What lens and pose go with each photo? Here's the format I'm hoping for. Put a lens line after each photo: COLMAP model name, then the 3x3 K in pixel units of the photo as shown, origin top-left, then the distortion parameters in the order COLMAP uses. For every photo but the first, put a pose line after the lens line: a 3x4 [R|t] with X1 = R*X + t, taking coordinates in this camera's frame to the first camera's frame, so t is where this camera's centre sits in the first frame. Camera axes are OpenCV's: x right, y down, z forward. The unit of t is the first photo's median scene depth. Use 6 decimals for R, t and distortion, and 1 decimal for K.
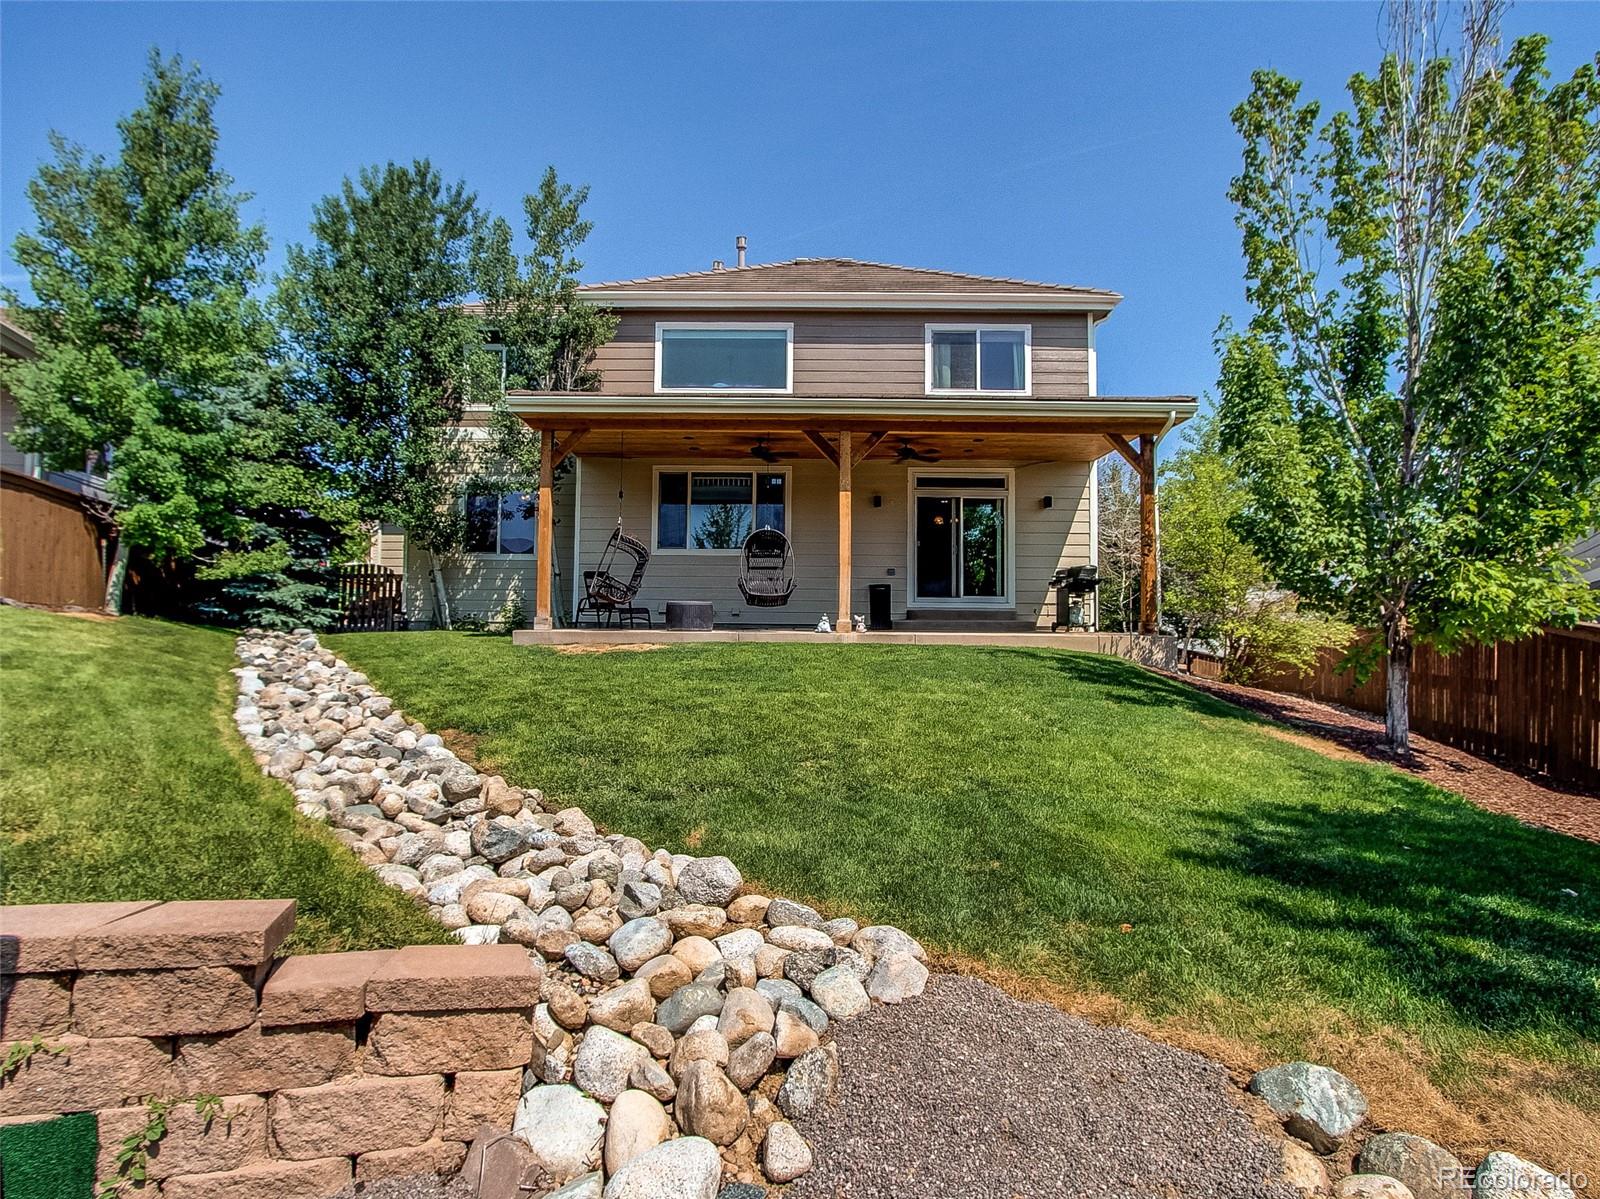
lens RADIAL K [[763.7, 0, 804.8], [0, 763.7, 611.8], [0, 0, 1]] dist [-0.013943, 0.000218]
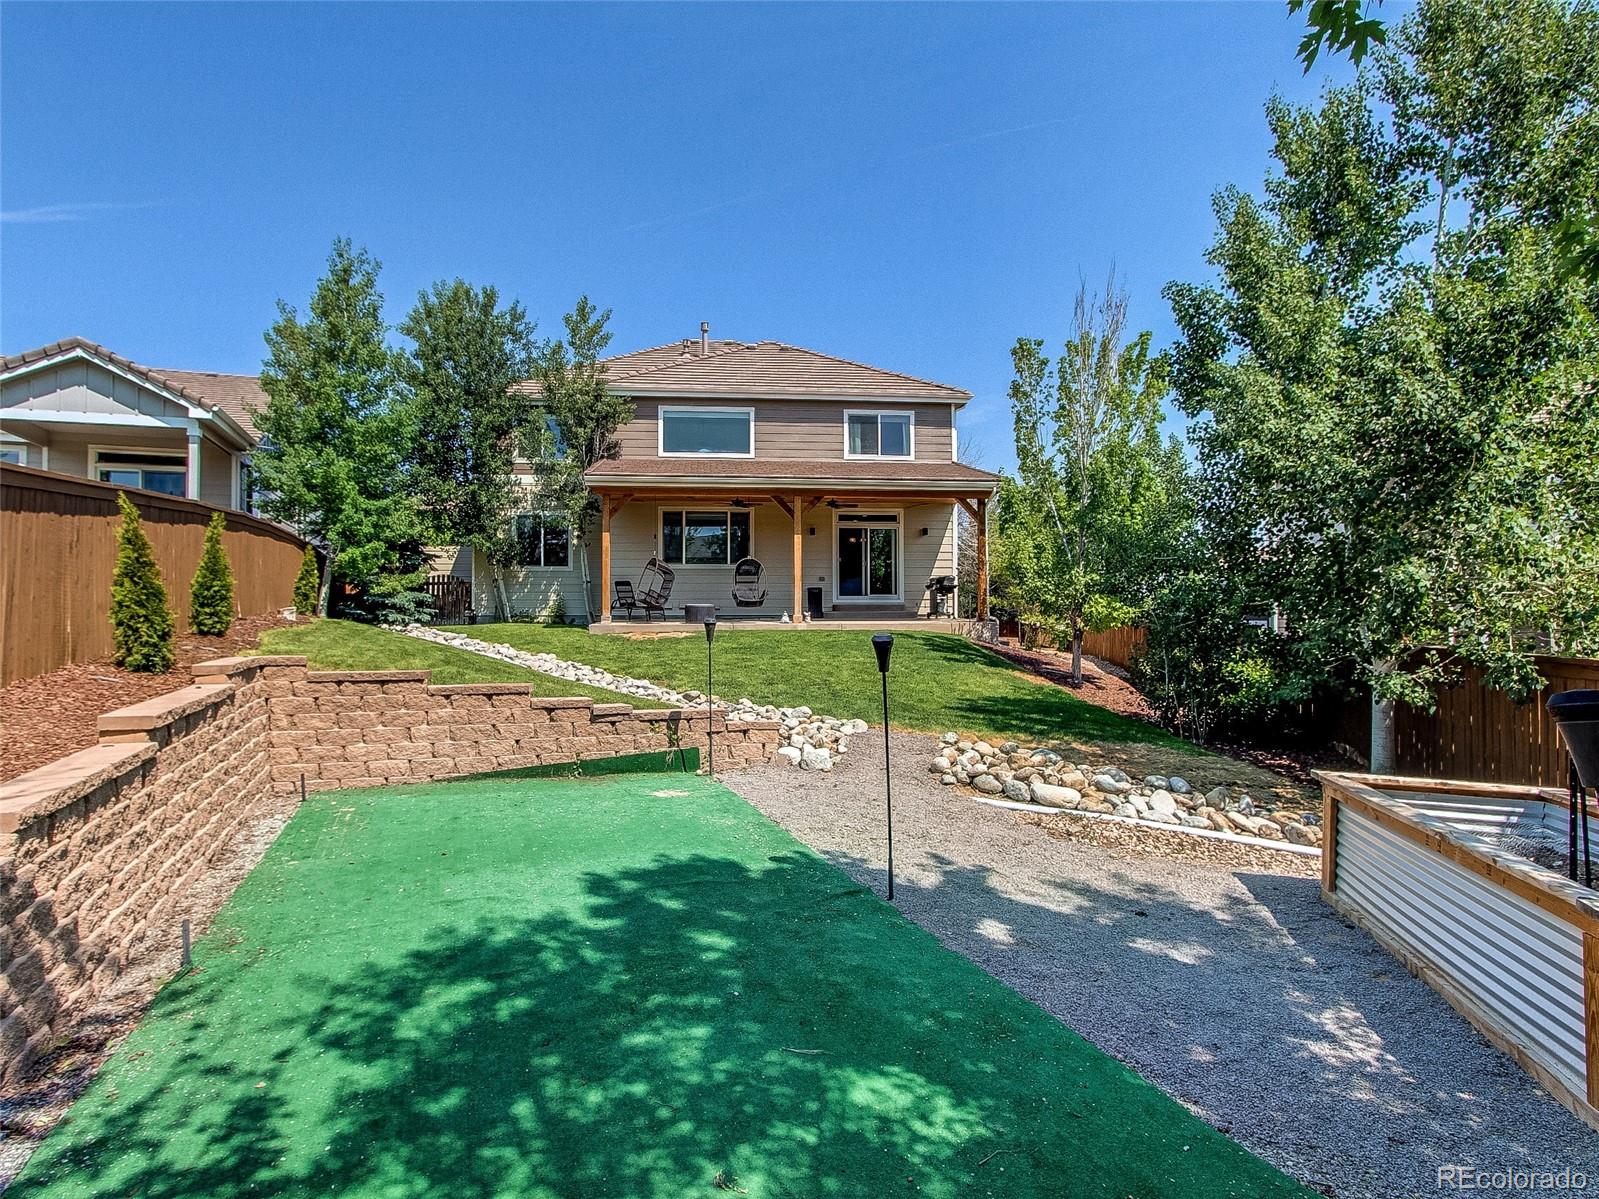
lens RADIAL K [[823.5, 0, 795.5], [0, 823.5, 600.5], [0, 0, 1]] dist [0.001590, 0.002665]
pose [[0.992603, -0.010735, 0.120931, -0.137577], [0.007522, 0.999607, 0.026998, -0.056270], [-0.121173, -0.025889, 0.992294, -0.605760]]
